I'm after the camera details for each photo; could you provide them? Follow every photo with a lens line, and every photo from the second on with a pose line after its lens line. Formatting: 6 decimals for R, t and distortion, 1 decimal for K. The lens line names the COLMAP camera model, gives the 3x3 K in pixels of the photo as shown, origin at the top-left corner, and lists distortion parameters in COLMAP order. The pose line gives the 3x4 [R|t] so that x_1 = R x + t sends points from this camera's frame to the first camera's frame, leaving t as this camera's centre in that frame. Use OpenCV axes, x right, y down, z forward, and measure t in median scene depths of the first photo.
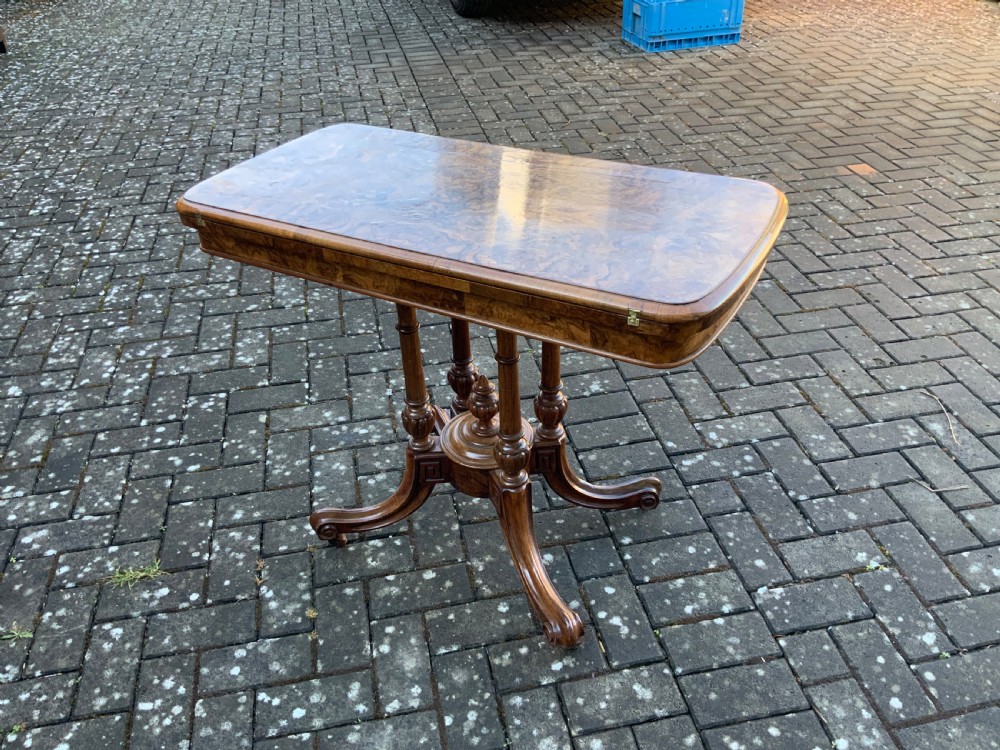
lens RADIAL K [[822.9, 0, 501.8], [0, 822.9, 370.8], [0, 0, 1]] dist [0.089412, -0.182019]
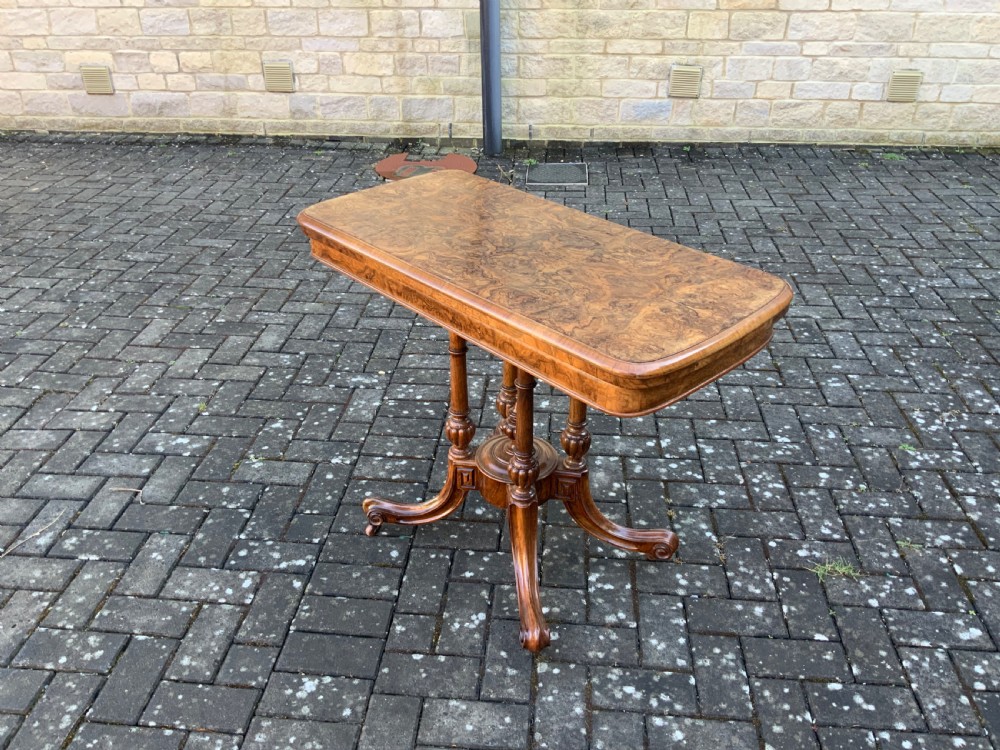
lens RADIAL K [[822.9, 0, 499.5], [0, 822.9, 364.9], [0, 0, 1]] dist [0.089412, -0.182019]
pose [[-0.957741, -0.120145, 0.261336, -0.241083], [0.180358, 0.456916, 0.871033, -0.845062], [-0.224059, 0.881359, -0.415938, 1.193287]]
